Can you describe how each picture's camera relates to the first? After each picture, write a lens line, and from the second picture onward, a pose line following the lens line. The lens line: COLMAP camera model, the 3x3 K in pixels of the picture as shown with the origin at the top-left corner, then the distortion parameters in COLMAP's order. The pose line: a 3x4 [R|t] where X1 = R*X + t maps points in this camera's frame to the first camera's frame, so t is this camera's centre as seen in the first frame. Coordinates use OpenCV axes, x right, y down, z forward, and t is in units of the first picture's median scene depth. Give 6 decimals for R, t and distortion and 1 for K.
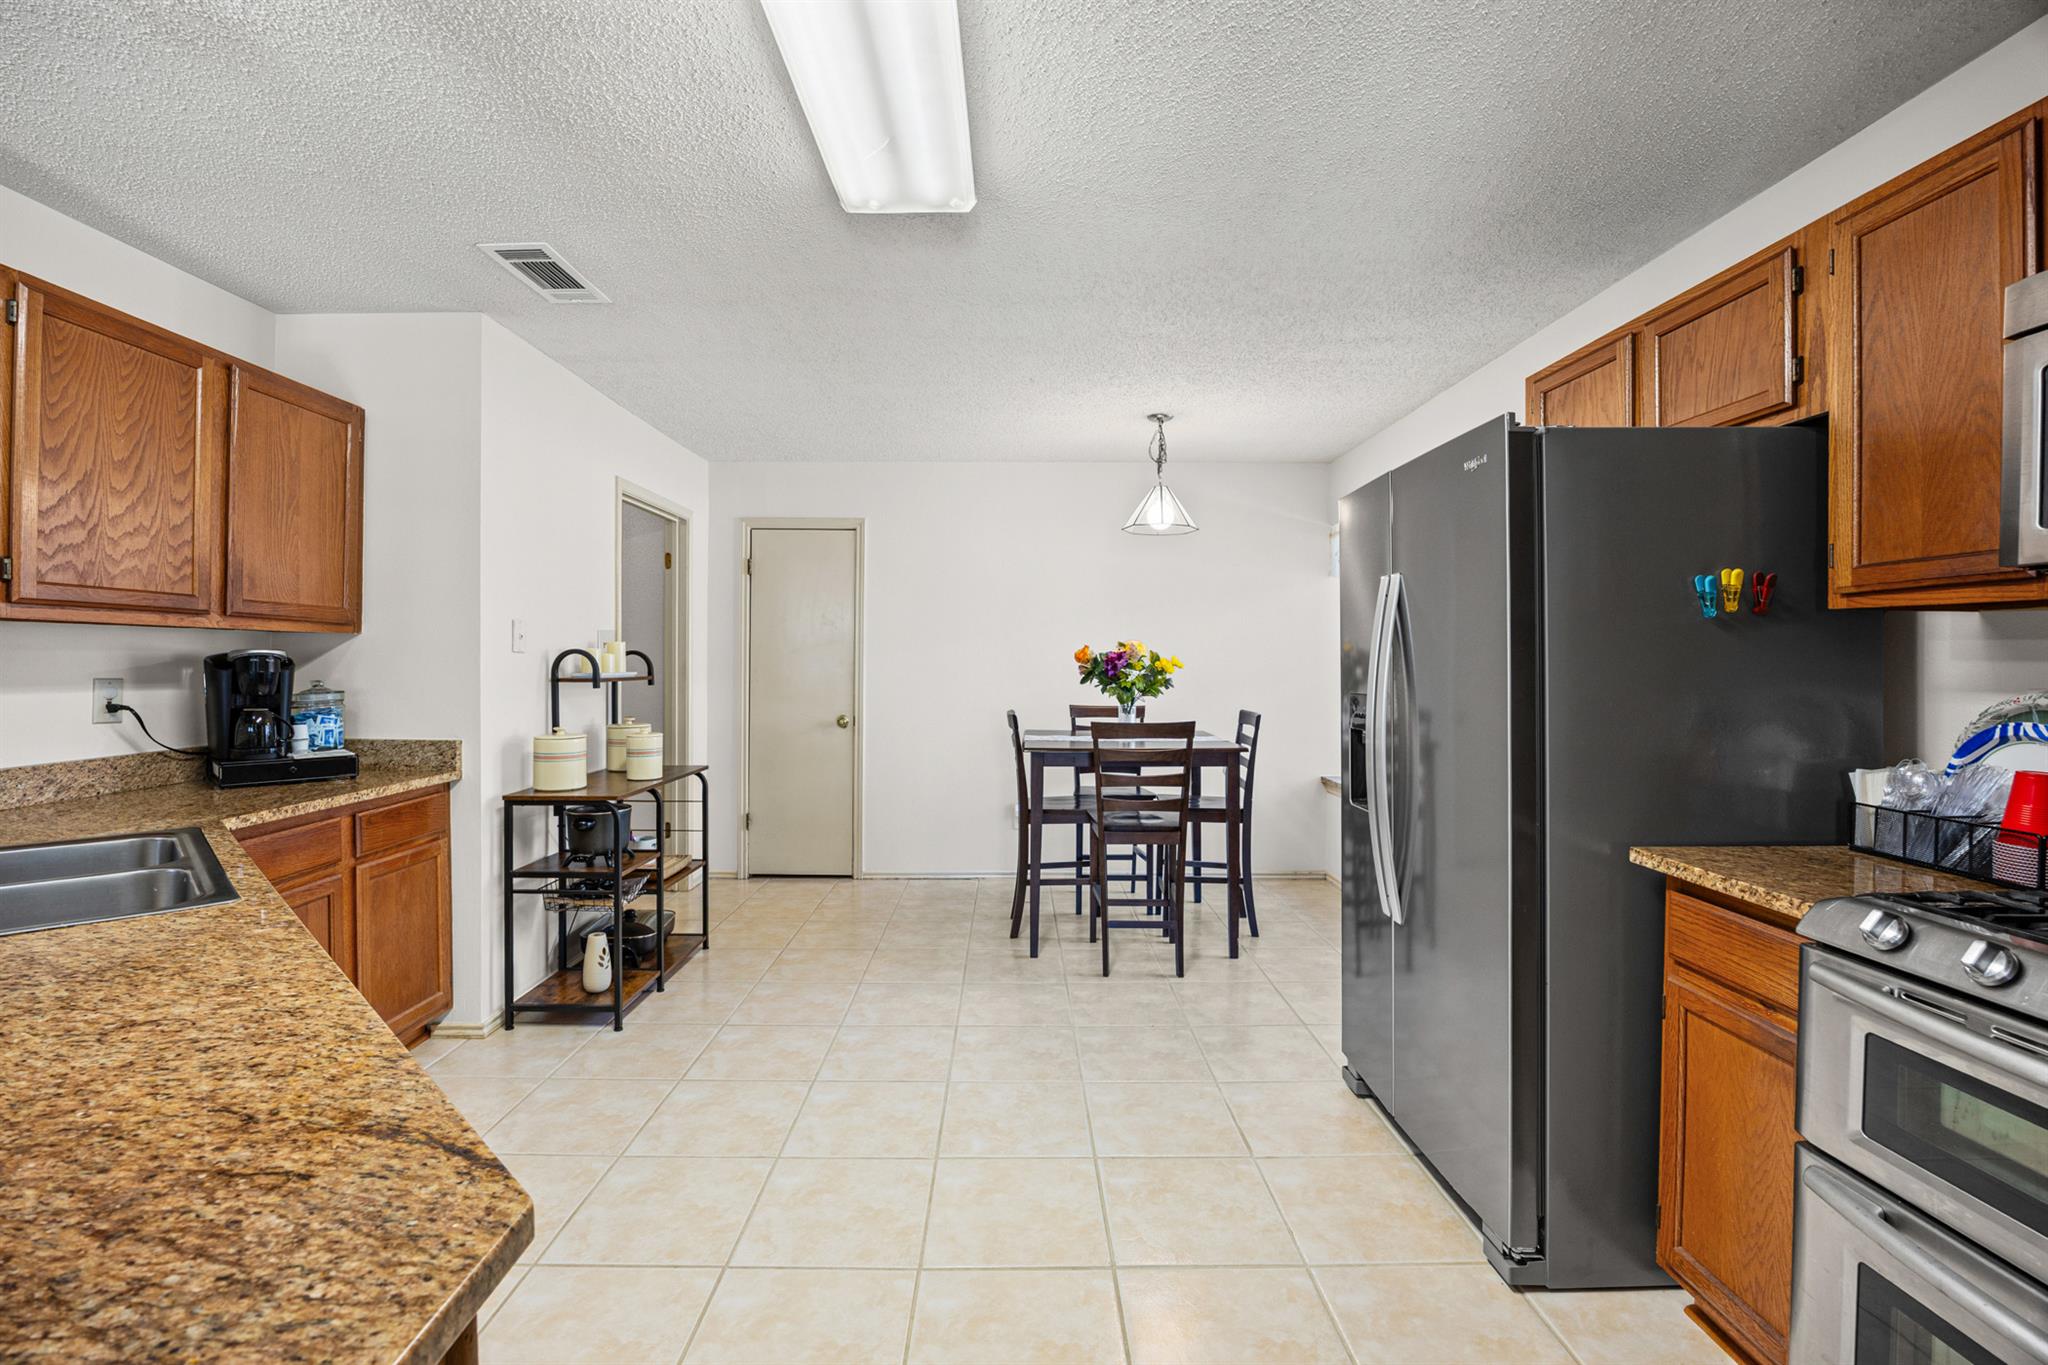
lens RADIAL K [[891.6, 0, 1024.9], [0, 891.6, 674.0], [0, 0, 1]] dist [-0.011268, 0.000522]
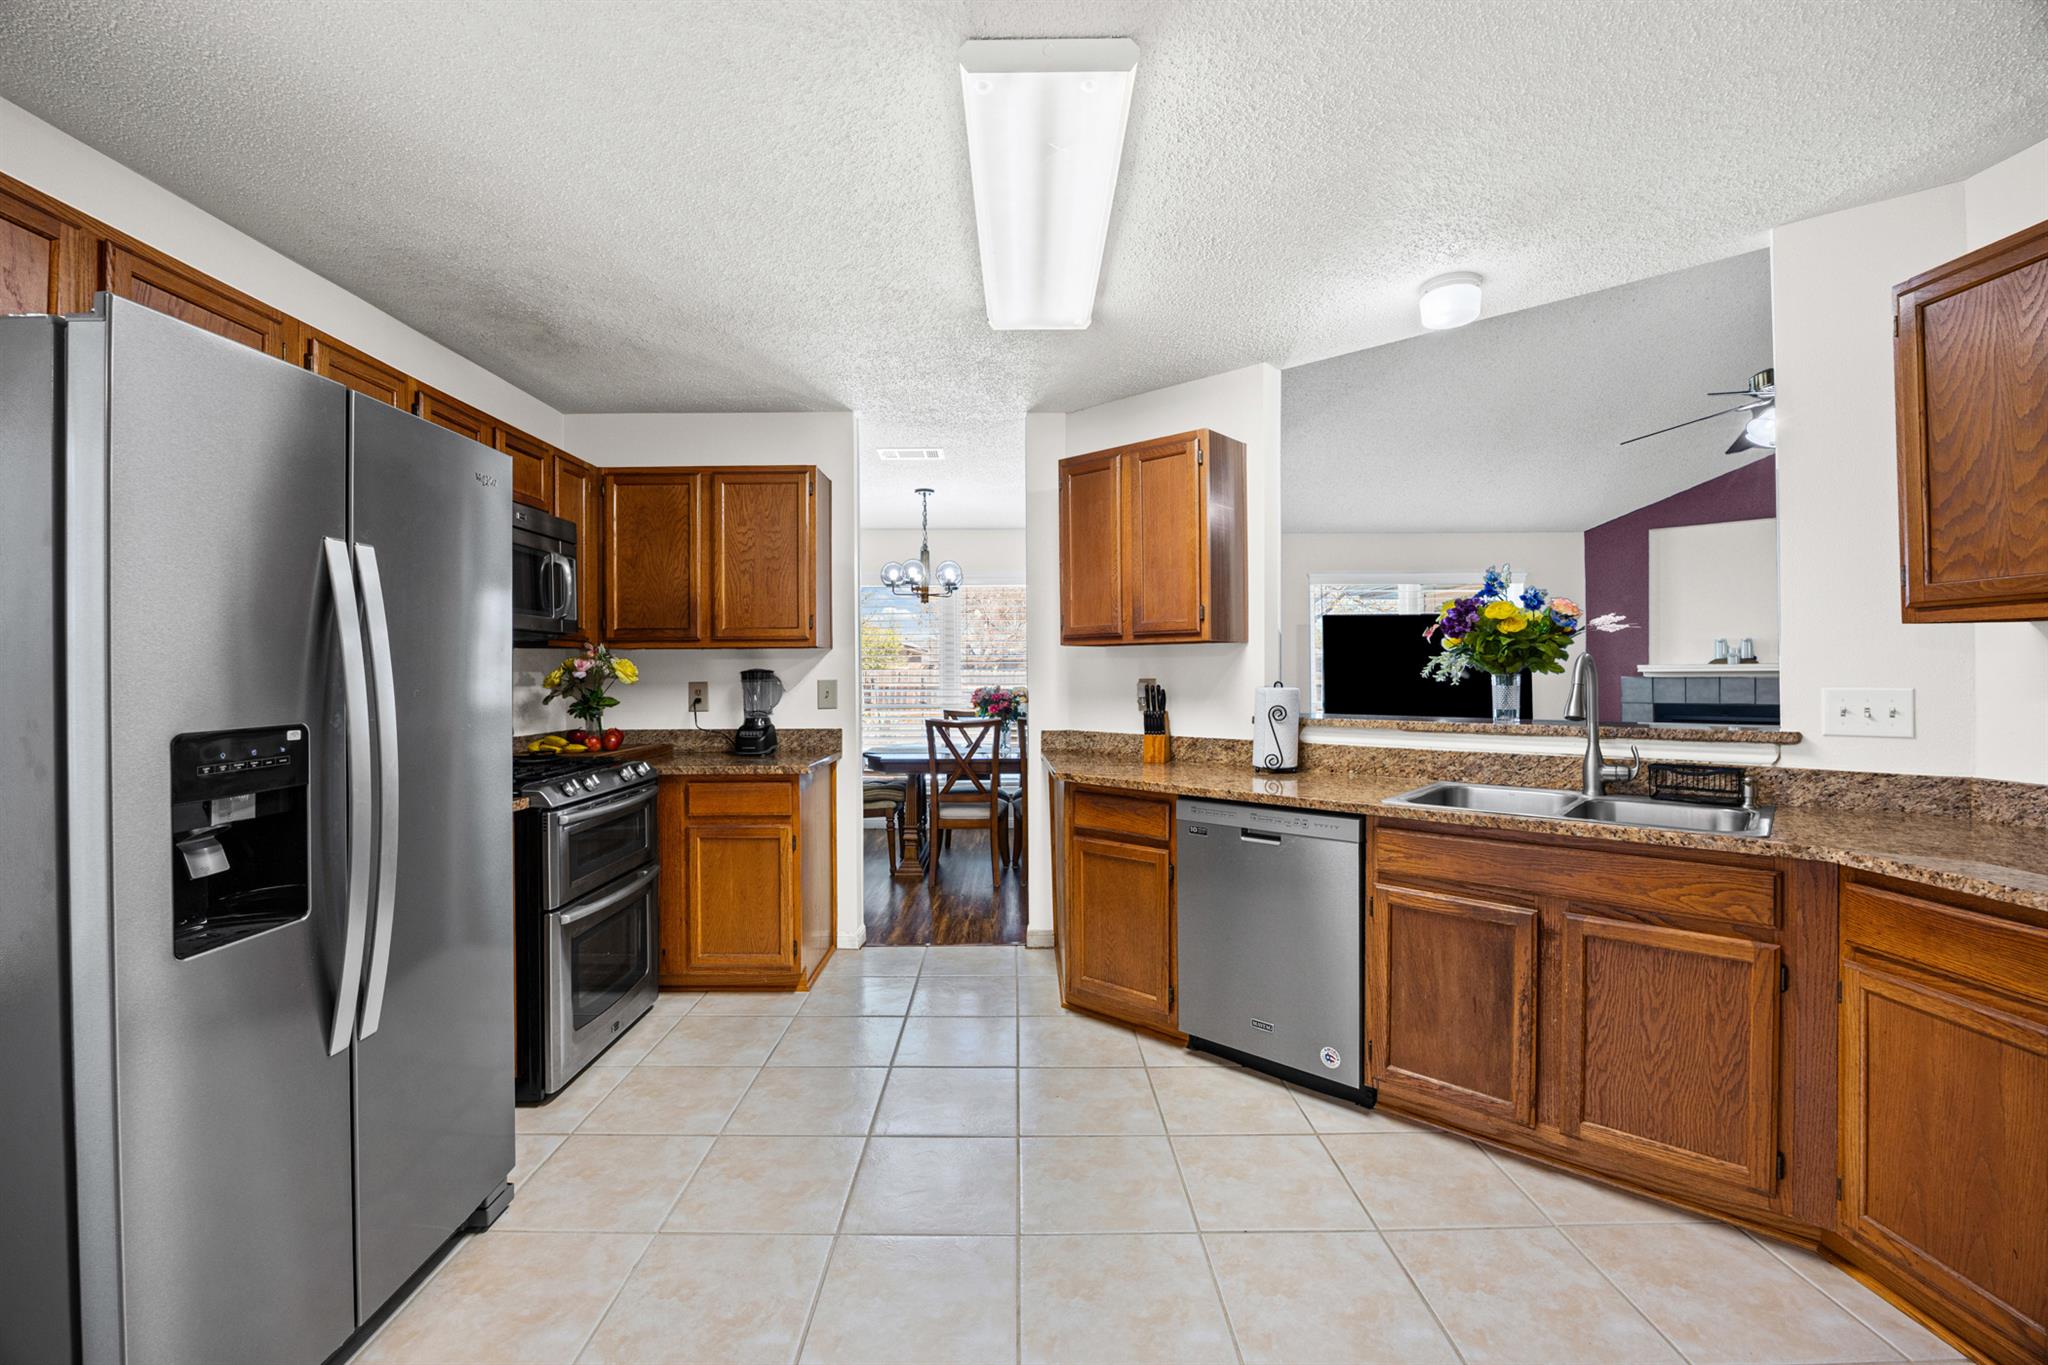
lens RADIAL K [[891.6, 0, 1018.3], [0, 891.6, 677.1], [0, 0, 1]] dist [-0.011268, 0.000522]
pose [[-0.999960, 0.002470, -0.008542, -0.105655], [0.002446, 0.999993, 0.002873, -0.008234], [0.008549, 0.002852, -0.999959, 1.938172]]
